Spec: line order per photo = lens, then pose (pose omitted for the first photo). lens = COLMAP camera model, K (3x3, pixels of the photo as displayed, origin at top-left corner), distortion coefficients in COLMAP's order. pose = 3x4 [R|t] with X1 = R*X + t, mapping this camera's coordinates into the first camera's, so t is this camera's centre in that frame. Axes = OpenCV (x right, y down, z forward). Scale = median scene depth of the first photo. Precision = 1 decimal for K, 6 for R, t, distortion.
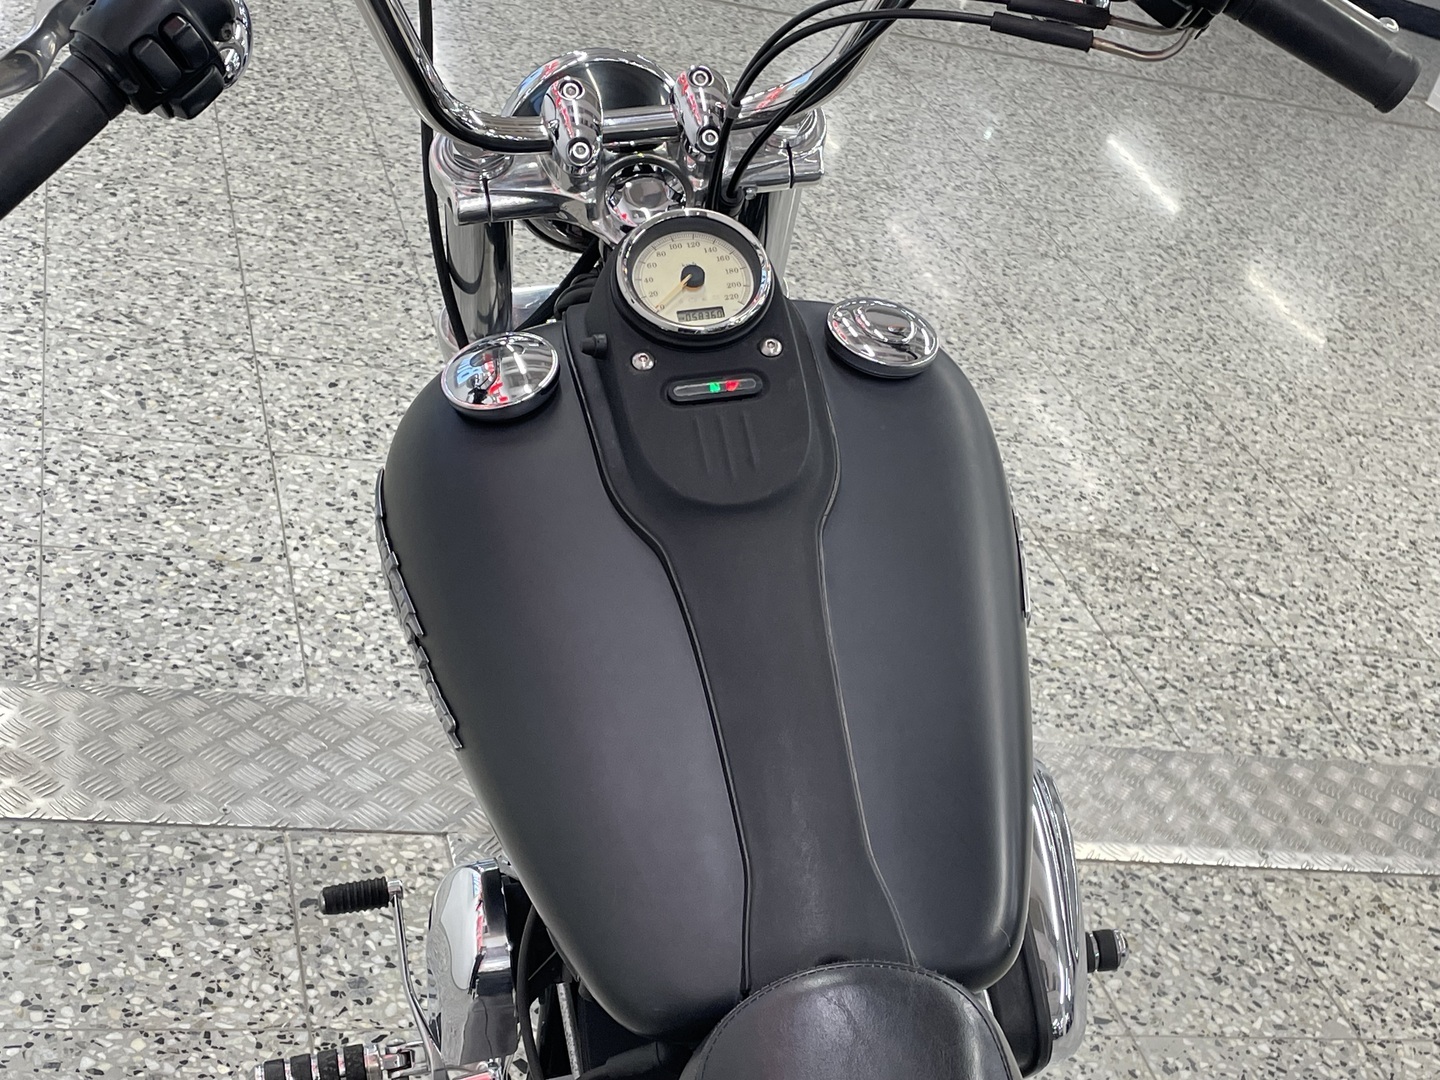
lens RADIAL K [[2163.7, 0, 677.9], [0, 2163.7, 537.9], [0, 0, 1]] dist [0.145329, -0.446012]
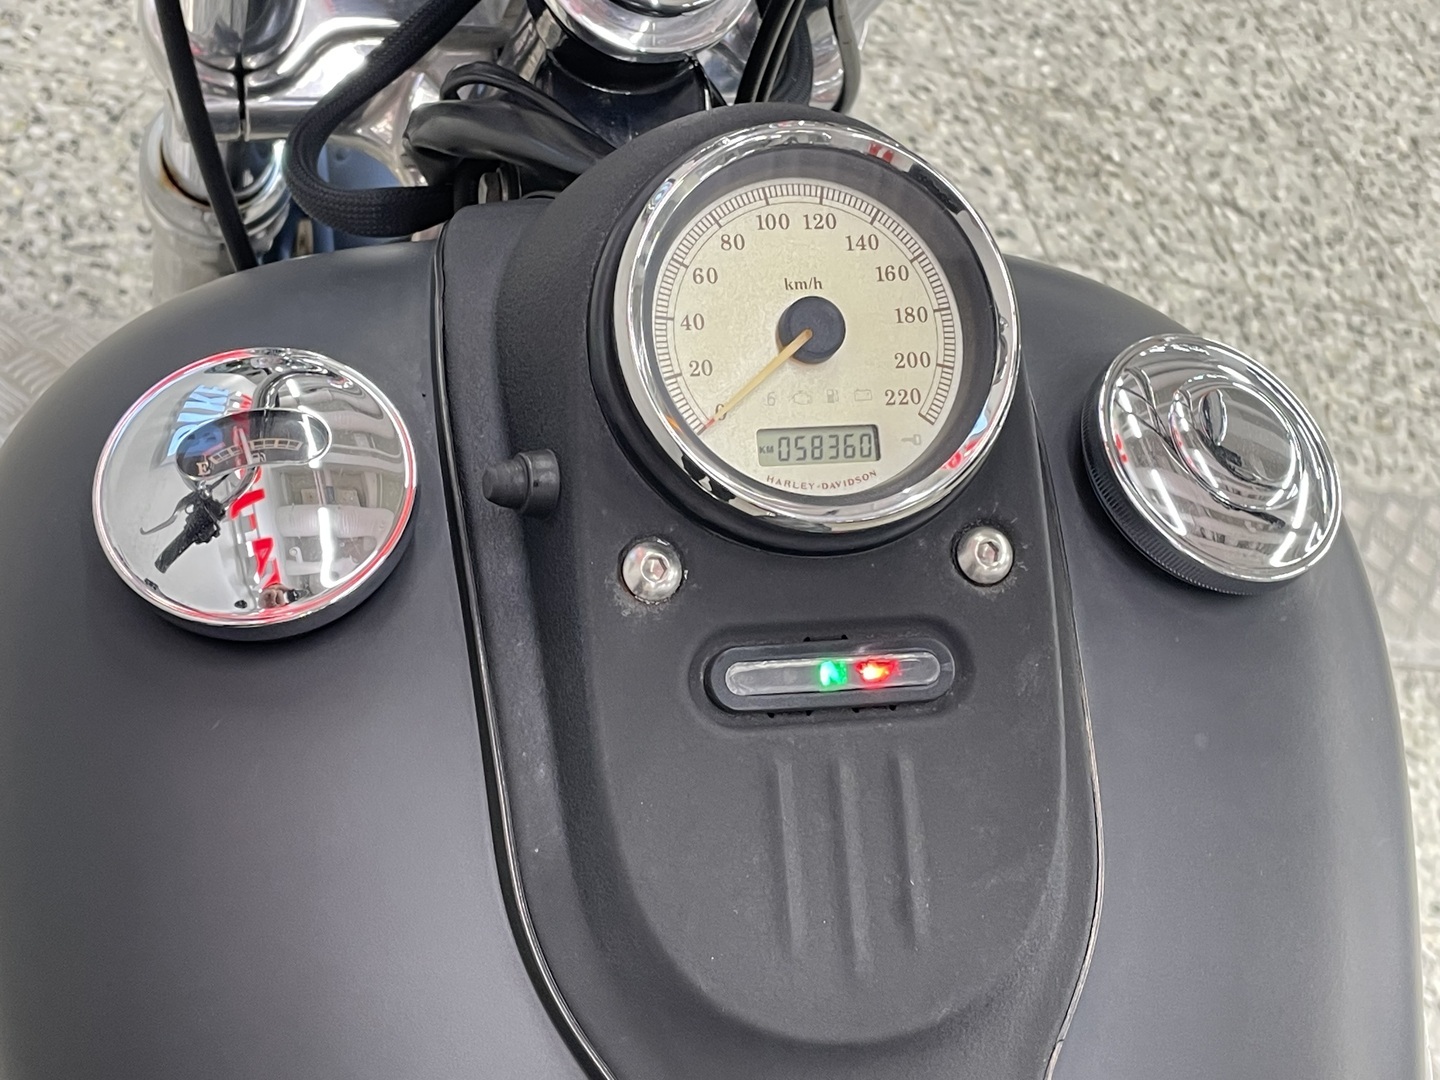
lens RADIAL K [[2163.7, 0, 677.9], [0, 2163.7, 537.9], [0, 0, 1]] dist [0.145329, -0.446012]
pose [[0.982336, 0.119168, 0.144276, -0.026191], [-0.160064, 0.934494, 0.317963, -0.081675], [-0.096934, -0.335439, 0.937061, 0.261719]]
